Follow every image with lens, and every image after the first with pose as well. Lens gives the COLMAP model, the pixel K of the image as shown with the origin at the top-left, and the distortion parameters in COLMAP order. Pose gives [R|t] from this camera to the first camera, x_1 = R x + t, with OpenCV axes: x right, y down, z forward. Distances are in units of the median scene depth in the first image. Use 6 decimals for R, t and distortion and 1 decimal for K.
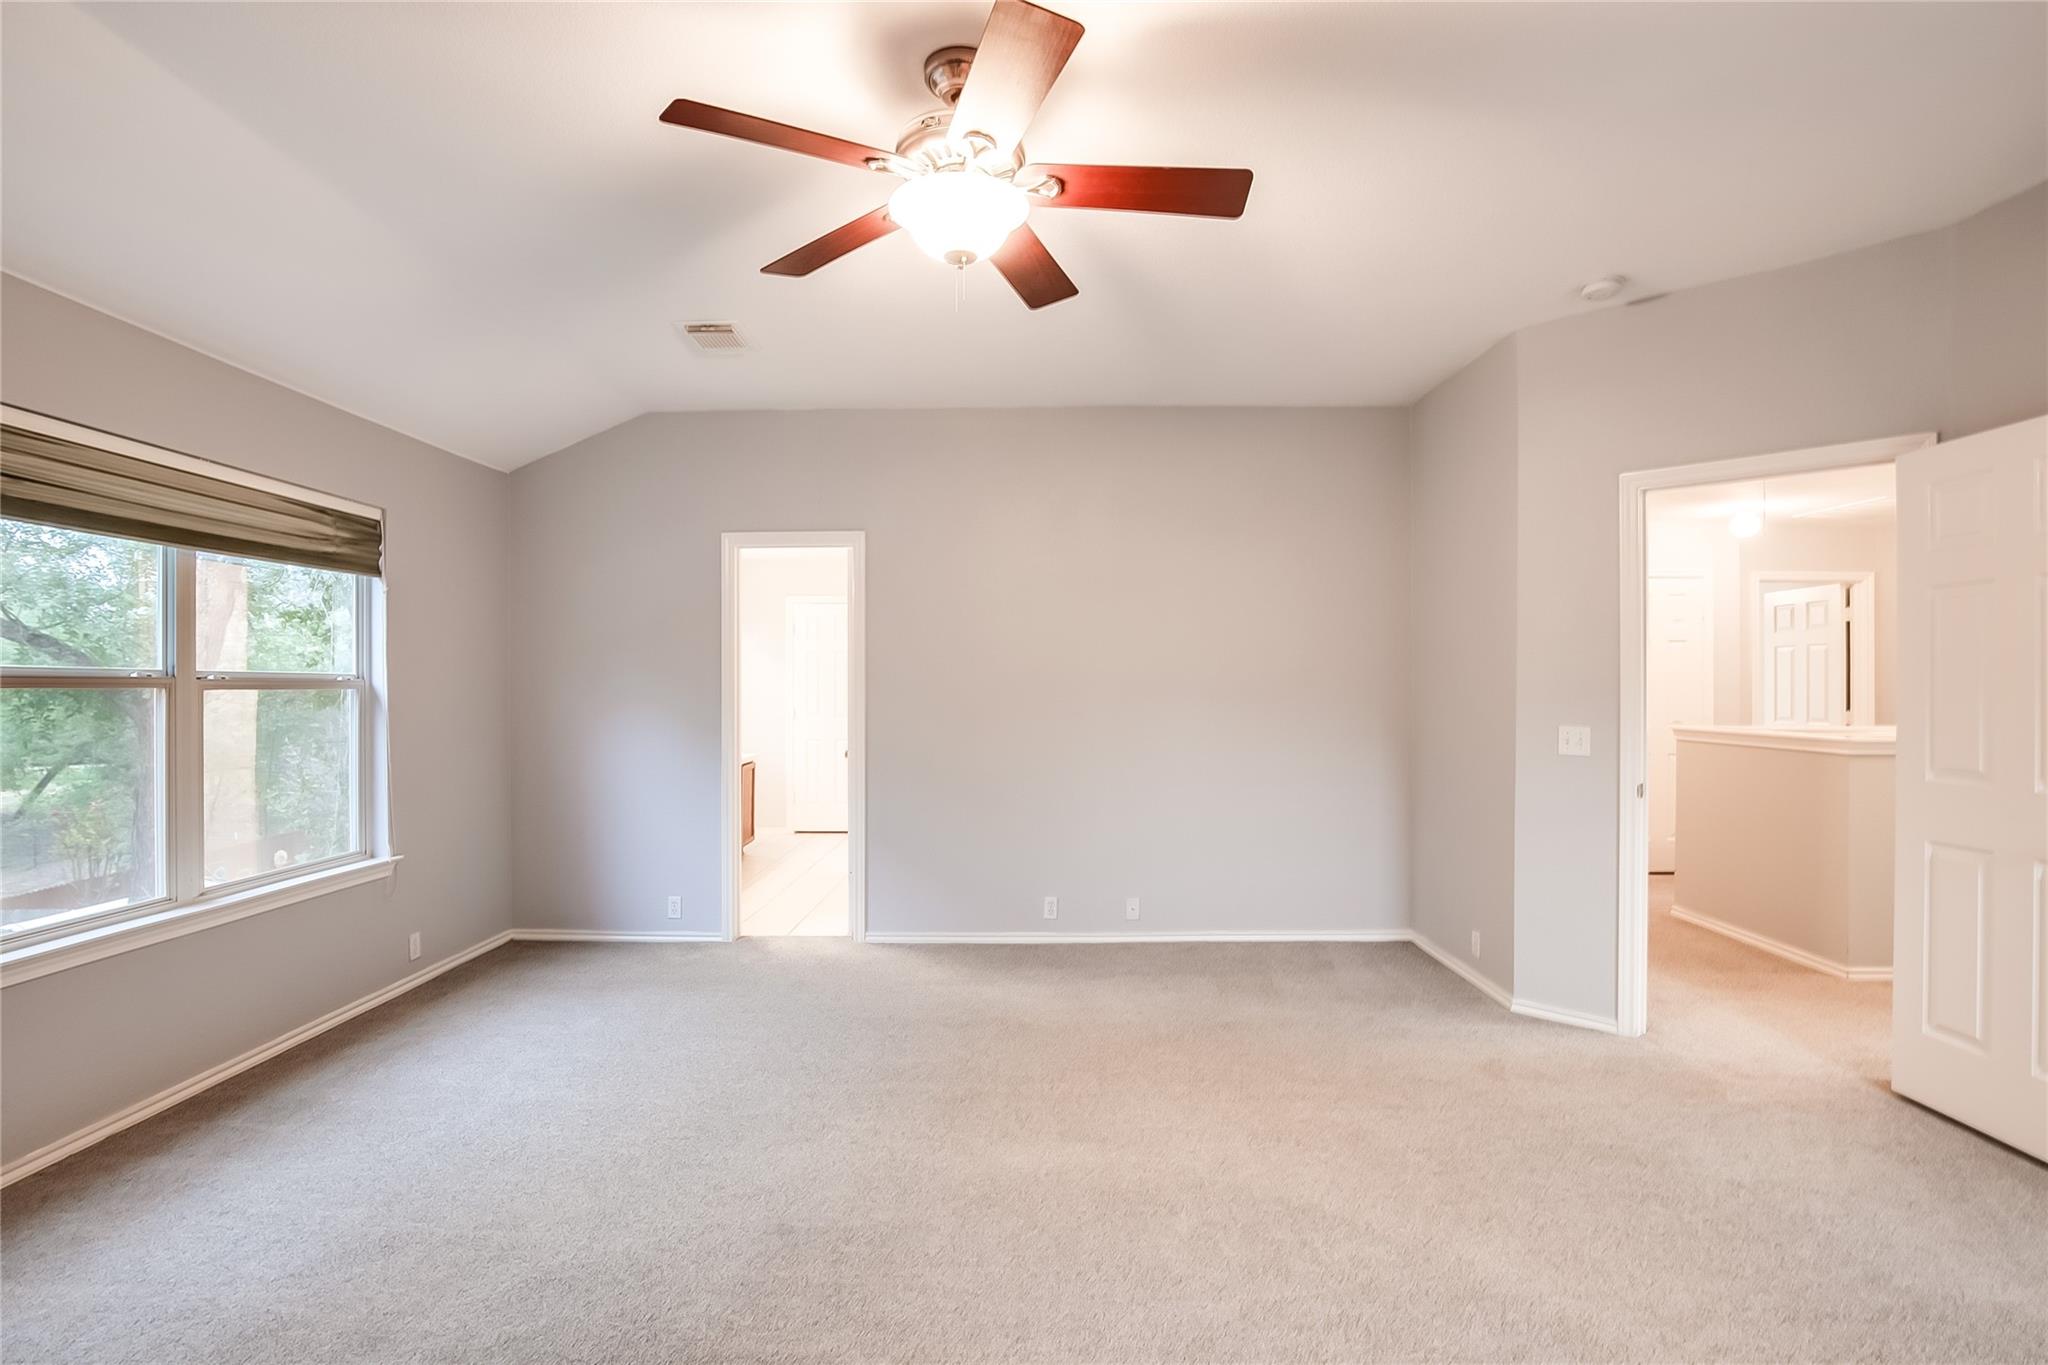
lens RADIAL K [[940.8, 0, 1019.4], [0, 940.8, 688.4], [0, 0, 1]] dist [-0.036435, 0.007209]
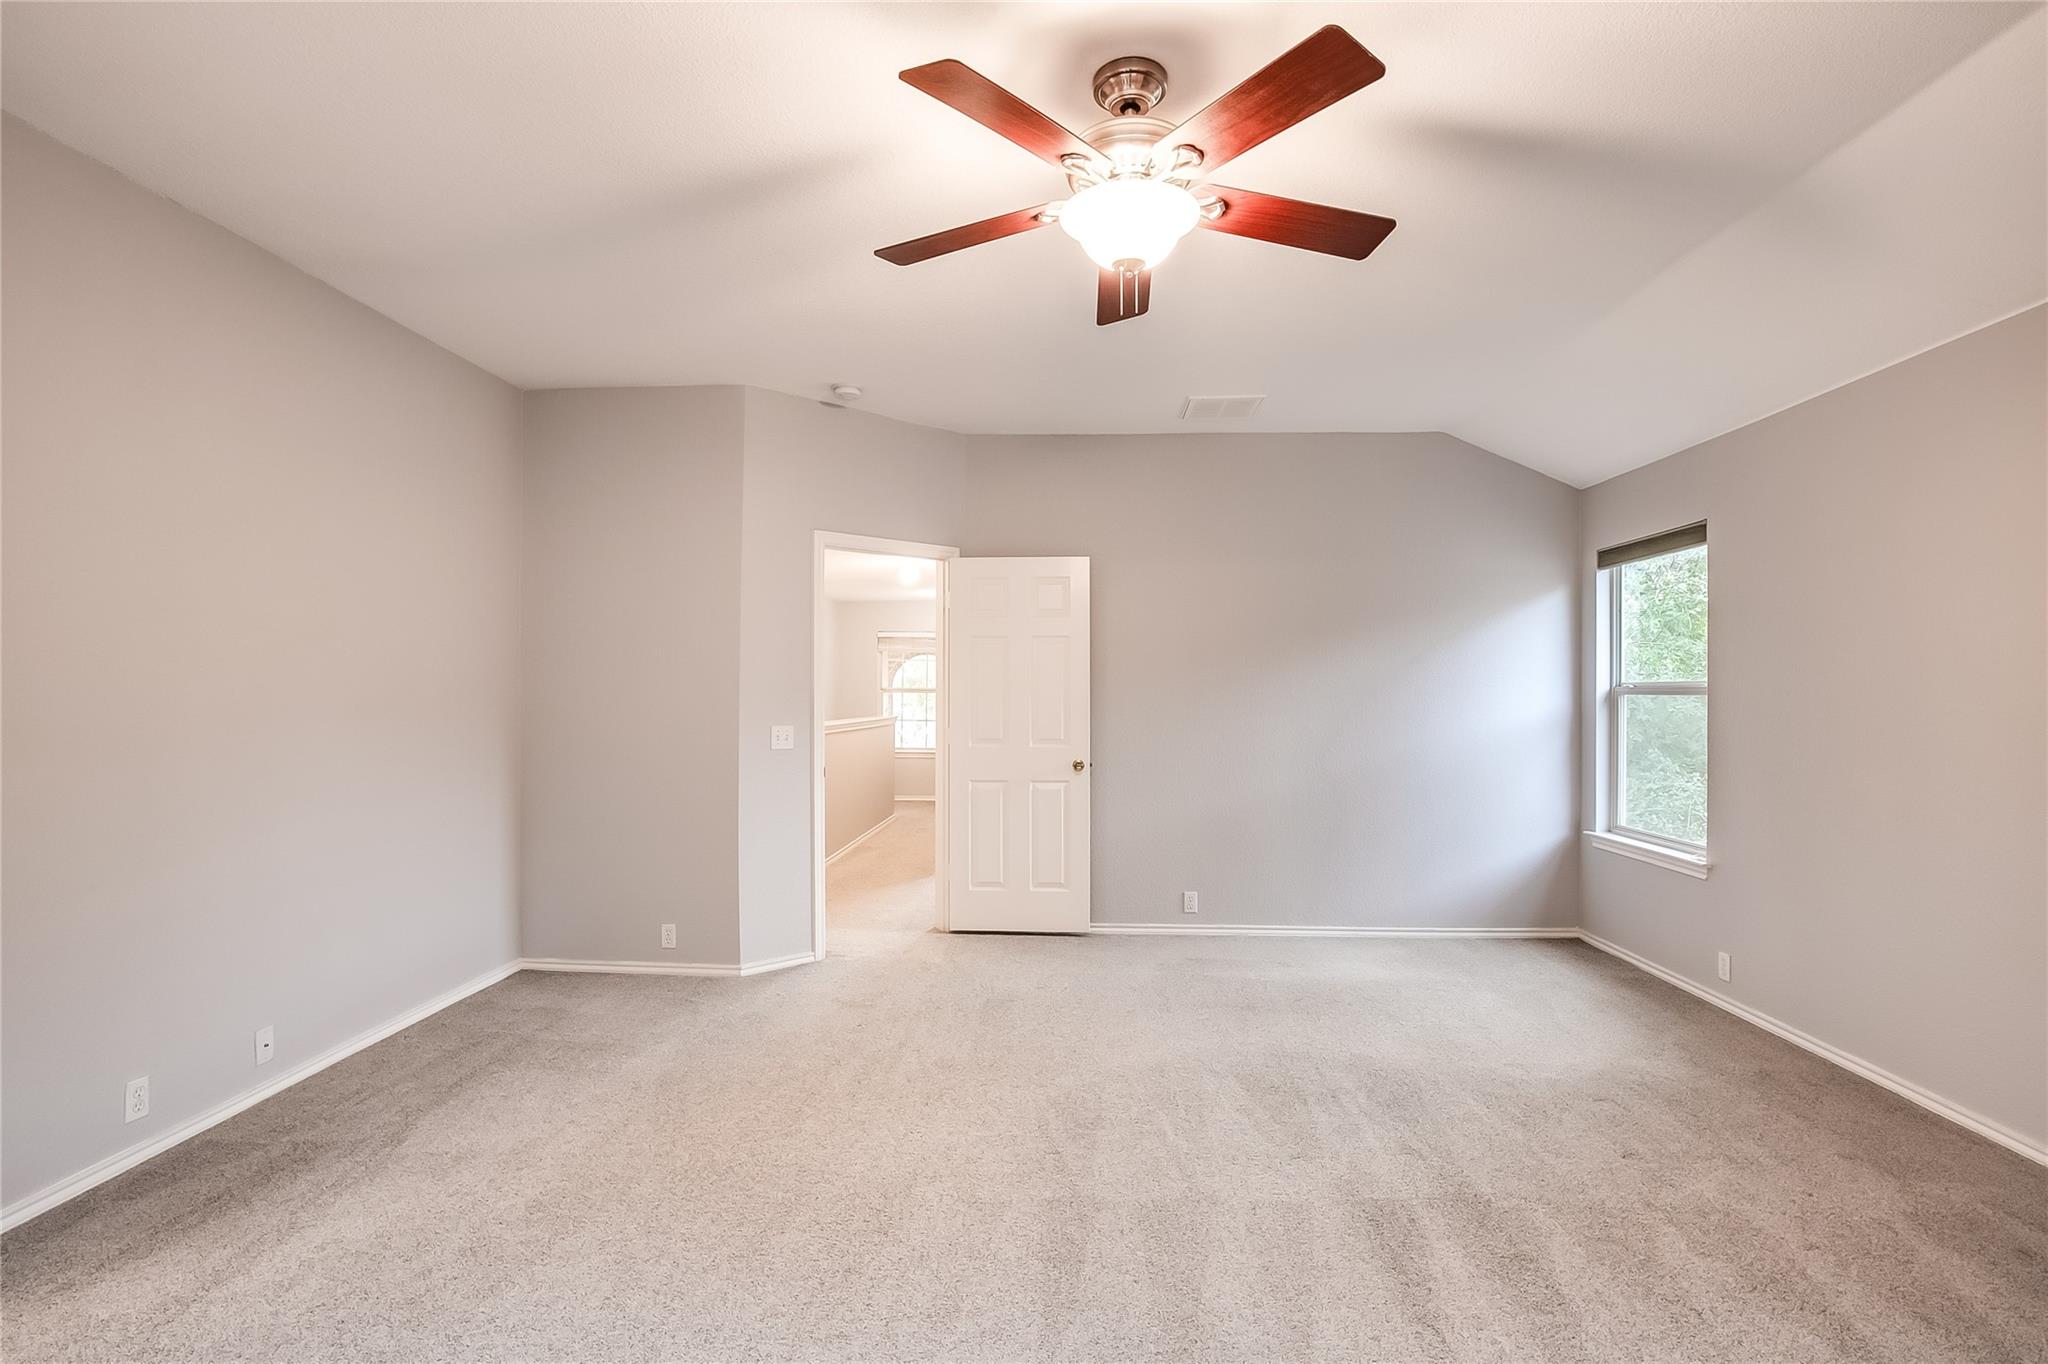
lens RADIAL K [[940.8, 0, 1019.4], [0, 940.8, 687.9], [0, 0, 1]] dist [-0.036435, 0.007209]
pose [[0.059706, 0.005370, 0.998202, -0.626902], [0.000359, 0.999985, -0.005402, -0.001986], [-0.998216, 0.000681, 0.059703, 0.616868]]
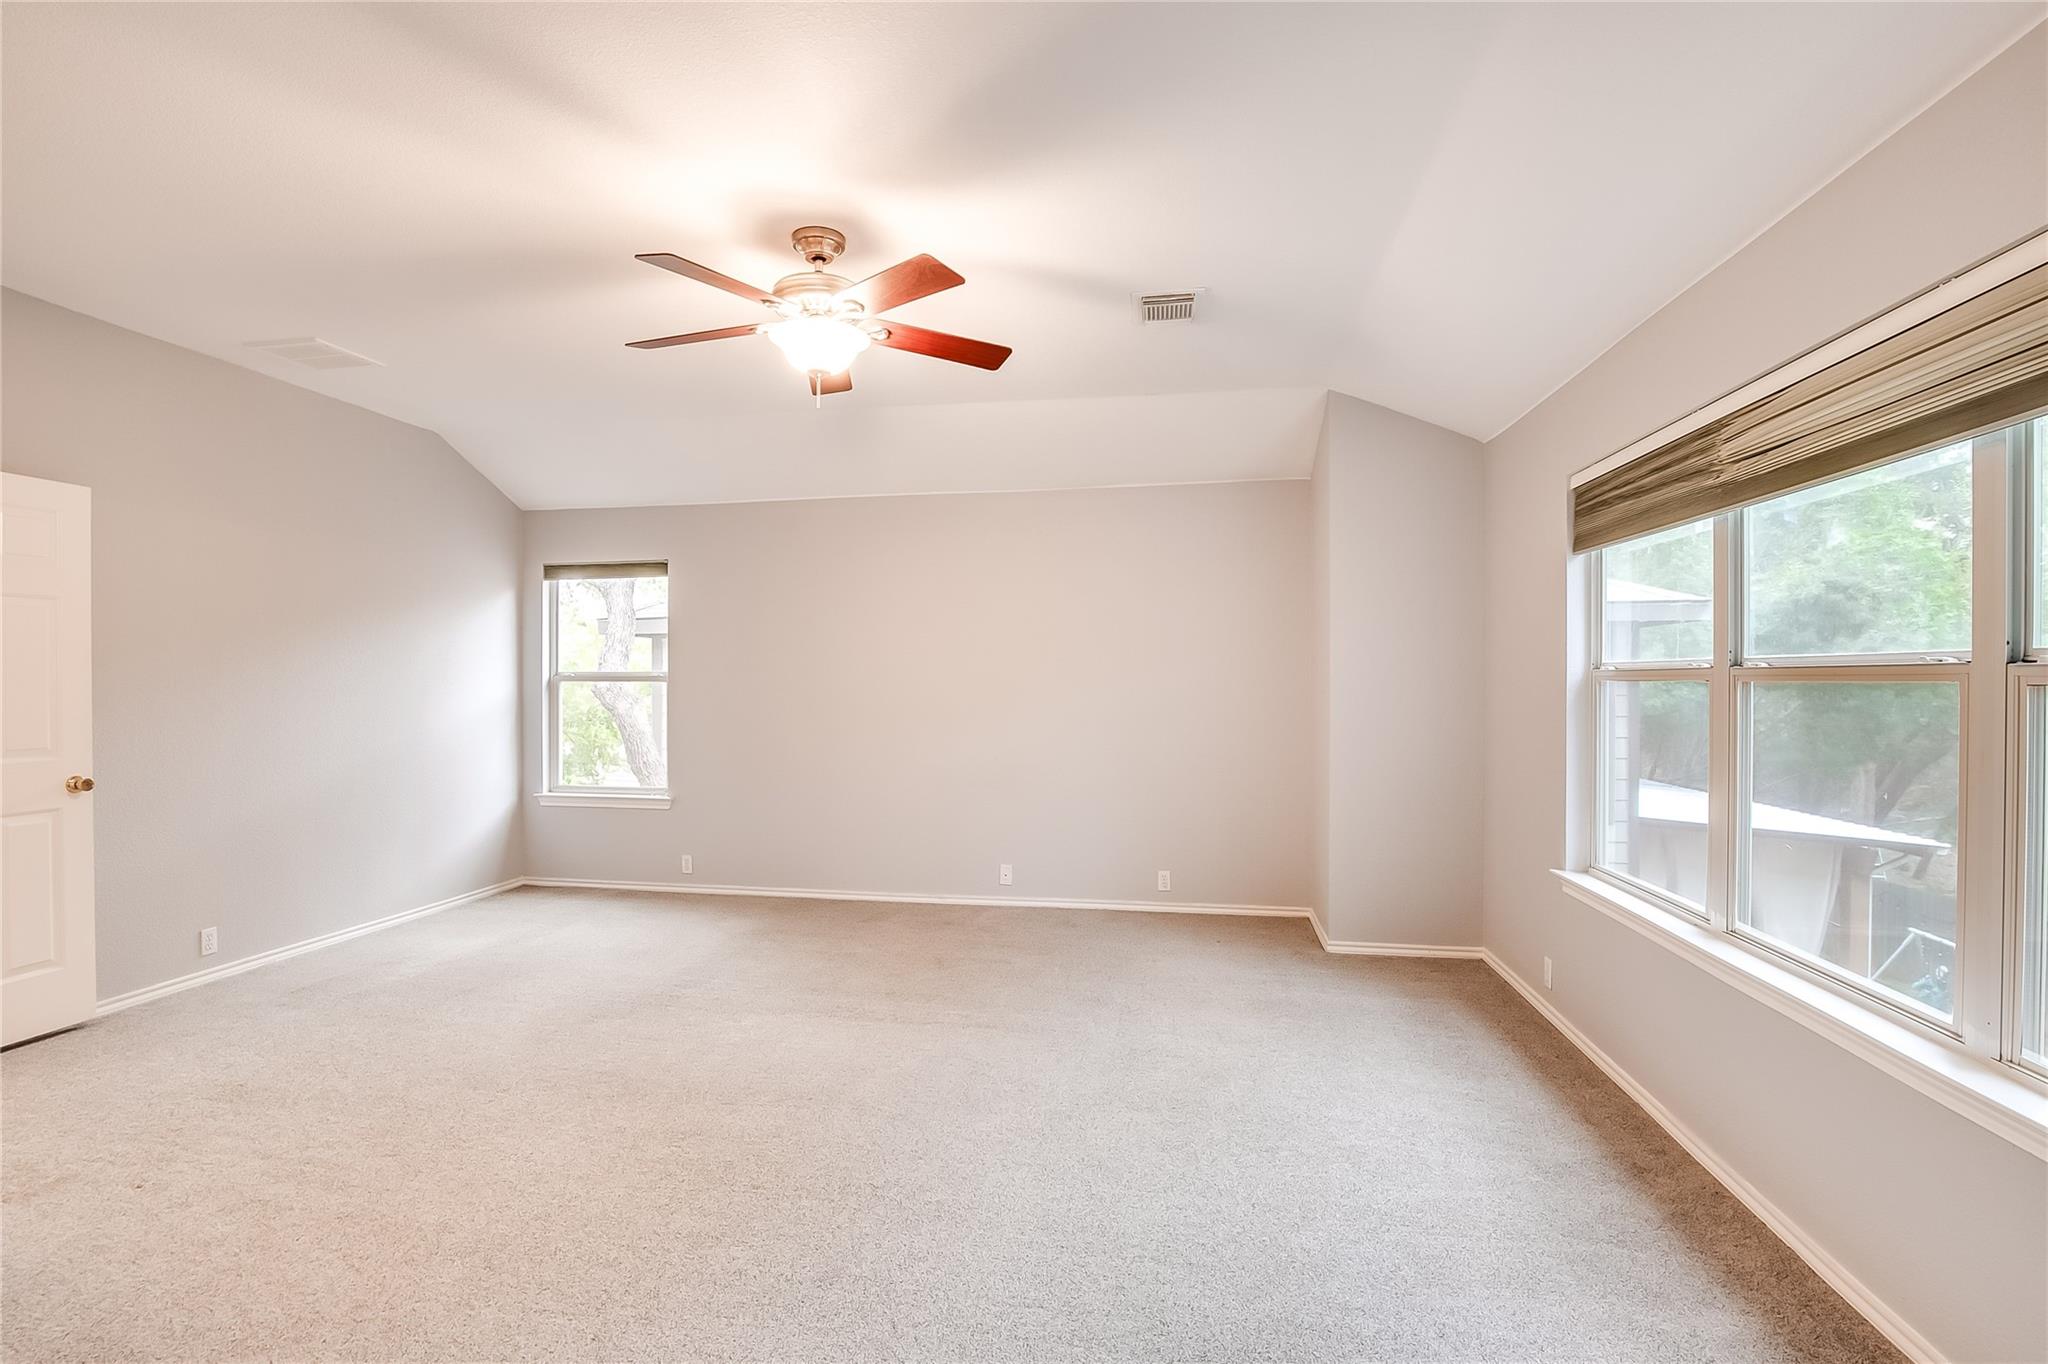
lens RADIAL K [[940.8, 0, 1019.4], [0, 940.8, 687.9], [0, 0, 1]] dist [-0.036435, 0.007209]
pose [[-0.982934, -0.000849, 0.183955, -0.357312], [0.000776, 0.999961, 0.008760, -0.002393], [-0.183956, 0.008753, -0.982896, 1.375843]]
